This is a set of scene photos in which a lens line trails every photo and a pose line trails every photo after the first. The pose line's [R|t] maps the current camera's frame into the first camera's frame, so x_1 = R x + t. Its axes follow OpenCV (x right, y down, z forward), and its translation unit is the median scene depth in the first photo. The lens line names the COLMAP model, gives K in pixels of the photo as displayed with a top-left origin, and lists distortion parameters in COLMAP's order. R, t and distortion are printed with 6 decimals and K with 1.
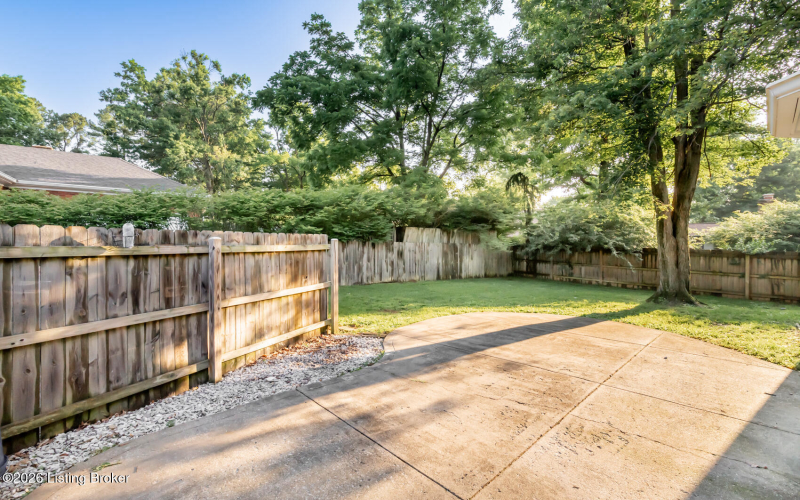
lens RADIAL K [[345.8, 0, 400.8], [0, 345.8, 244.6], [0, 0, 1]] dist [0.000171, 0.000014]
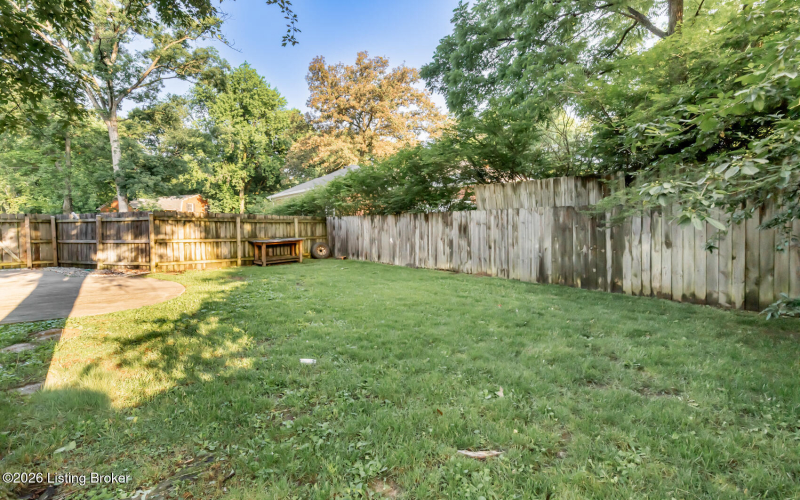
lens RADIAL K [[348.5, 0, 399.7], [0, 348.5, 245.7], [0, 0, 1]] dist [0.004242, -0.000607]
pose [[0.099336, 0.037102, -0.994362, 0.648587], [0.005319, 0.999271, 0.037816, 0.032926], [0.995040, -0.009046, 0.099066, 0.837835]]
